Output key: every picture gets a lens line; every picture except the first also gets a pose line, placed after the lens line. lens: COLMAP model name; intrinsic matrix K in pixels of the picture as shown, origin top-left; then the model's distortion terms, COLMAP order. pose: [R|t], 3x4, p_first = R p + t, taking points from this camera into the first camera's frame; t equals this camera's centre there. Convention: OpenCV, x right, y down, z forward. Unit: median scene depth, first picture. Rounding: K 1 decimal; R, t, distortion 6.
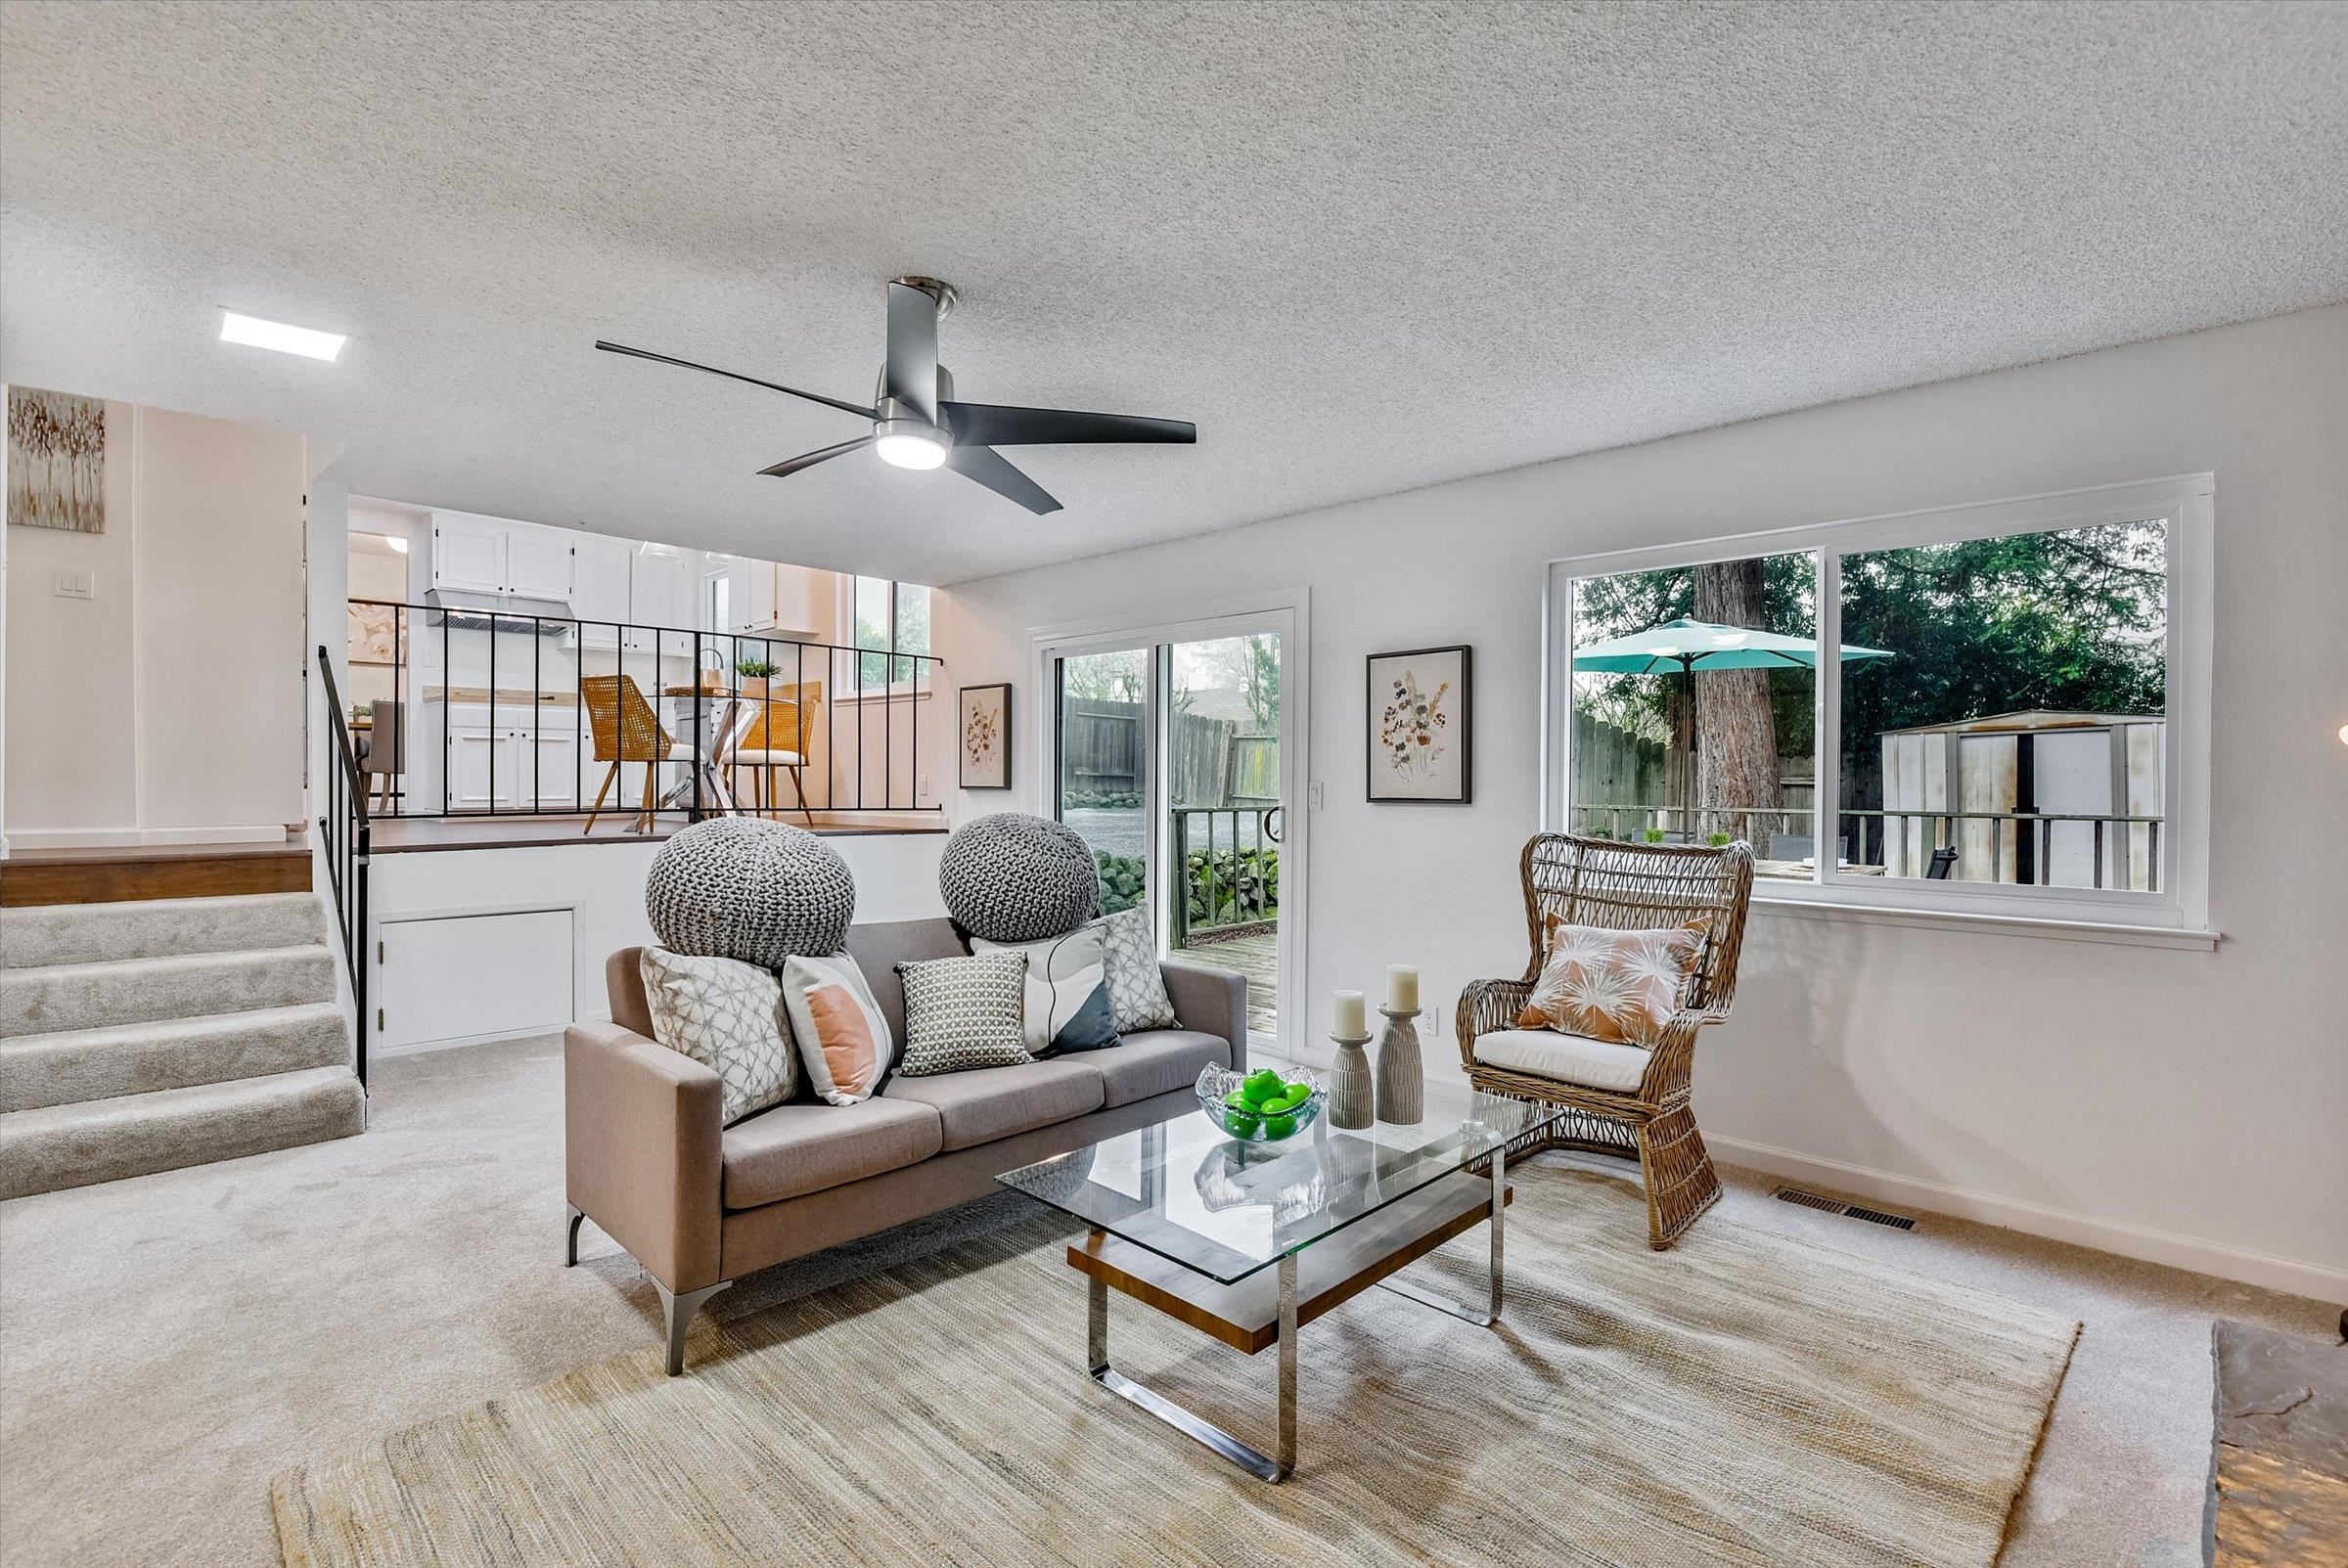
lens RADIAL K [[1095.4, 0, 1161.8], [0, 1095.4, 784.2], [0, 0, 1]] dist [0.012036, -0.000671]
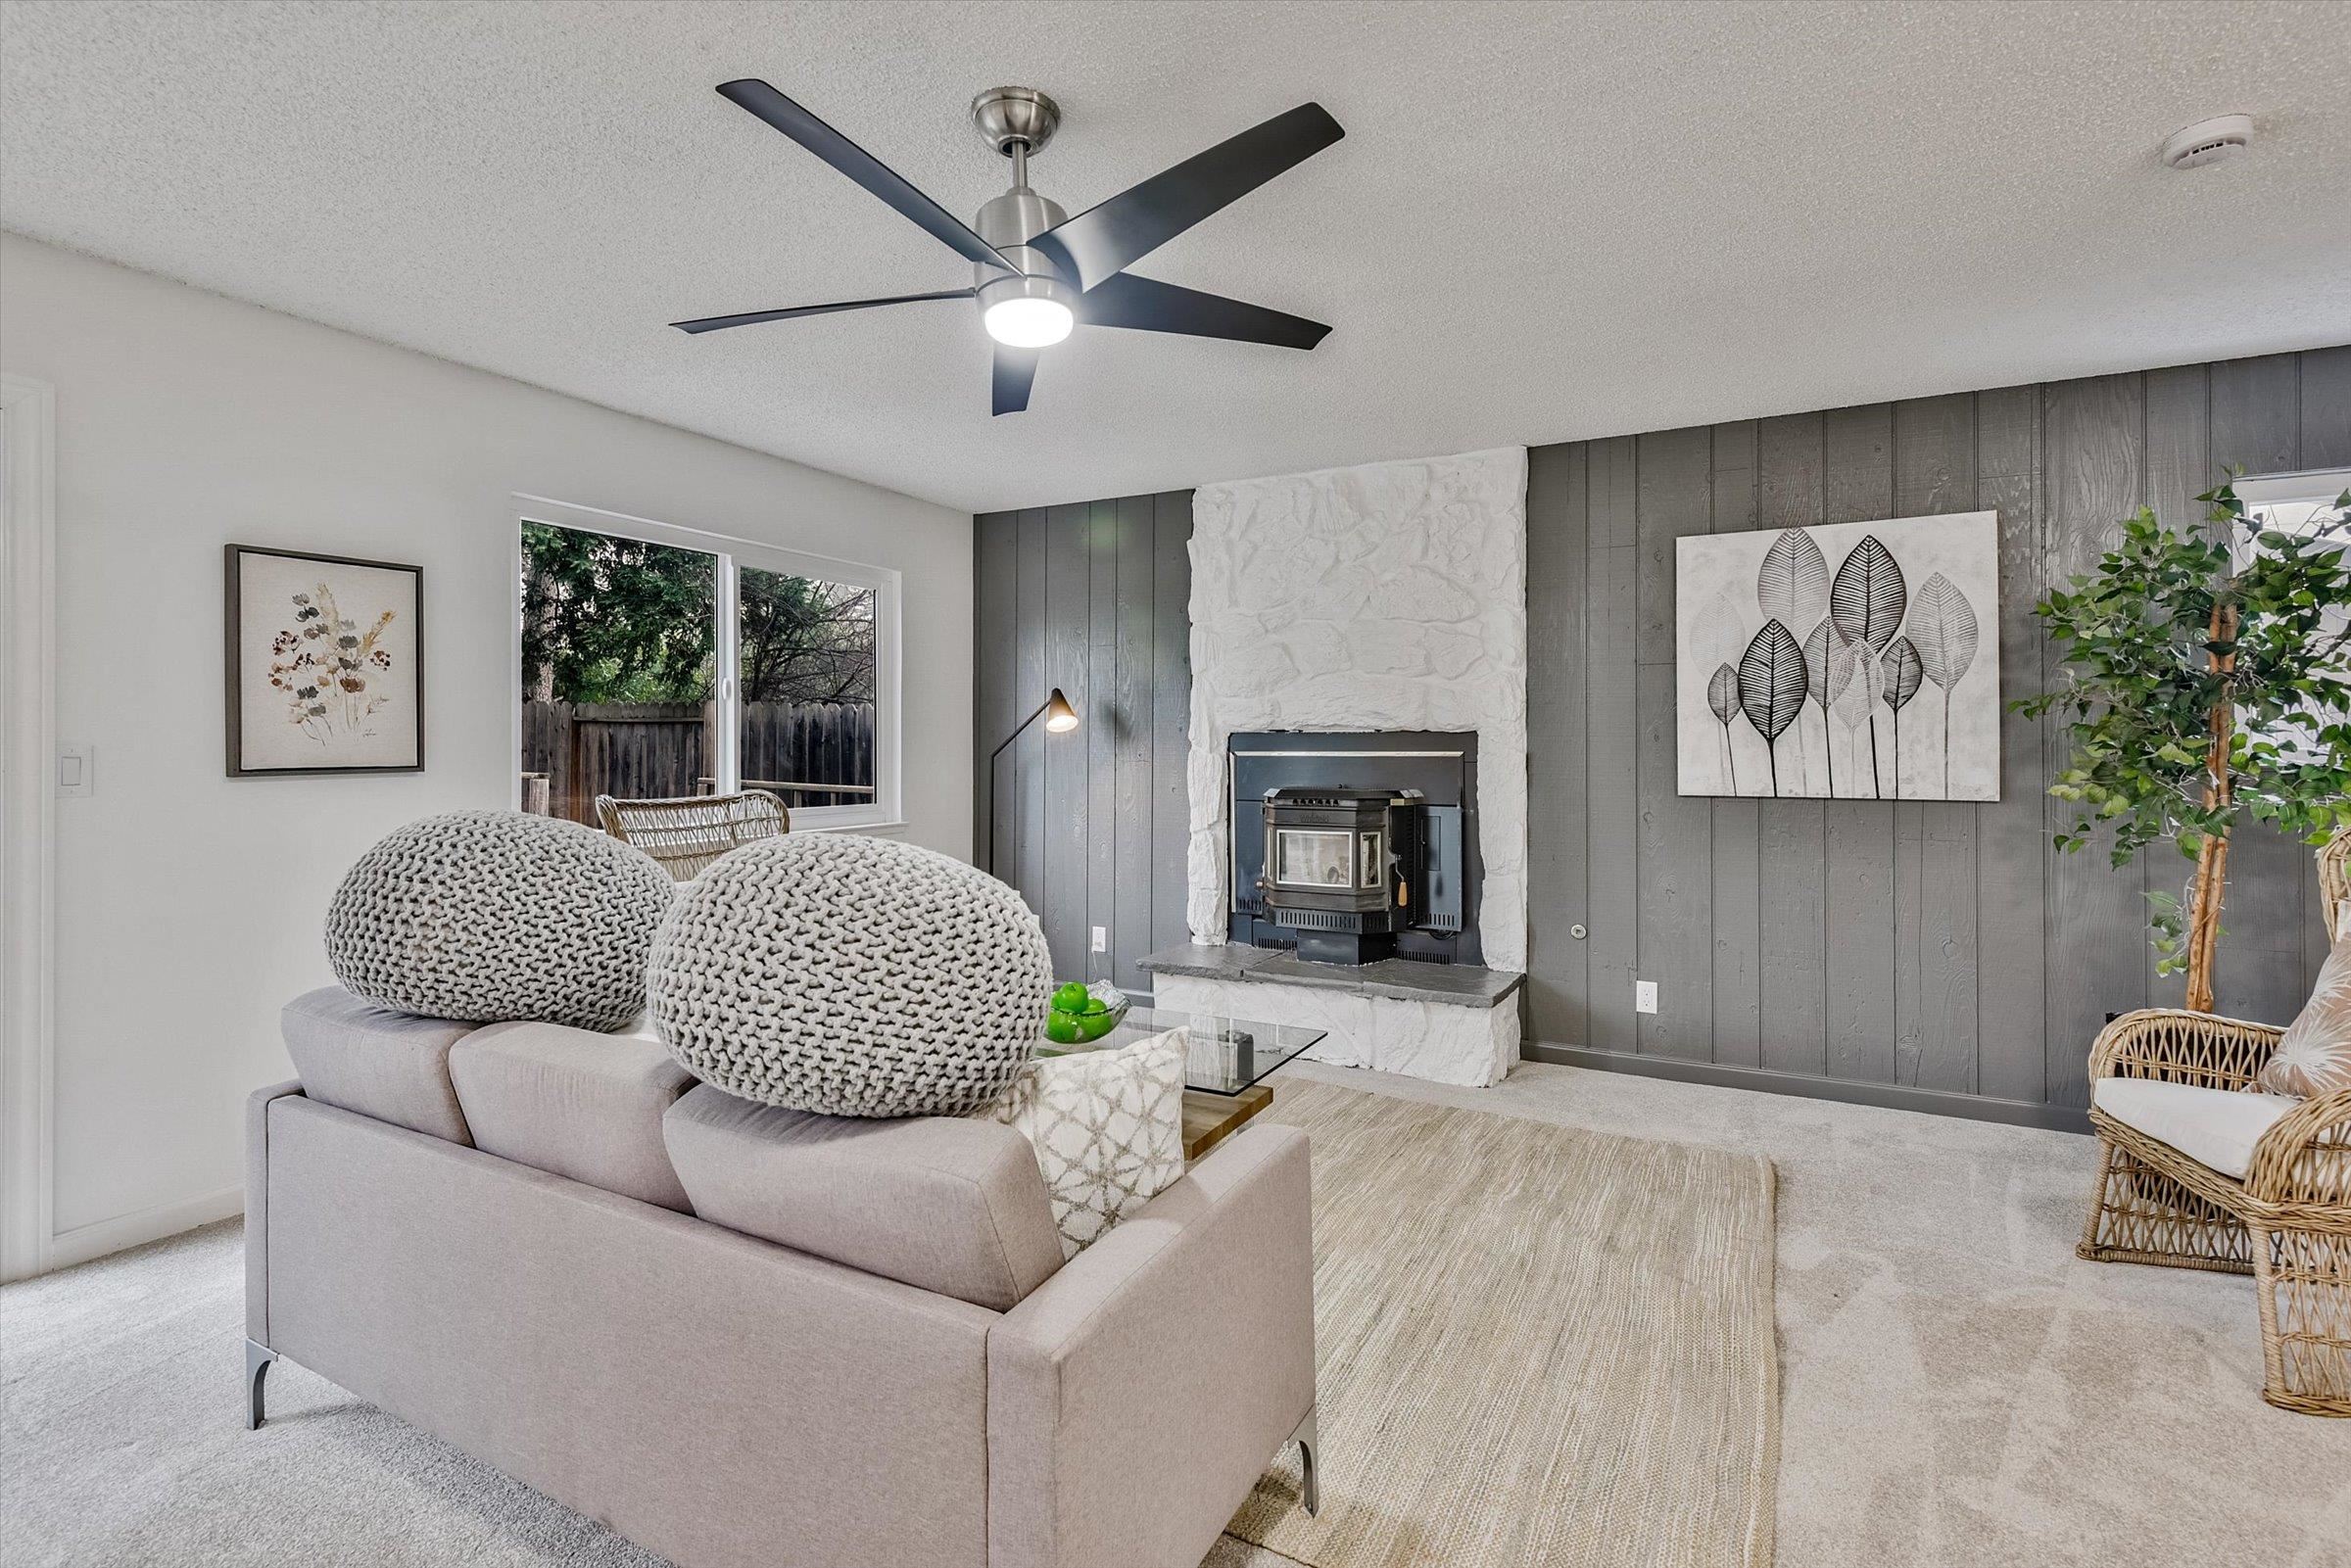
lens RADIAL K [[1096.8, 0, 1180.5], [0, 1096.8, 742.2], [0, 0, 1]] dist [0.012036, -0.000671]
pose [[-0.304212, -0.016087, 0.952468, -0.611164], [-0.004552, 0.999871, 0.015433, -0.016569], [-0.952593, 0.000359, -0.304246, 0.700905]]
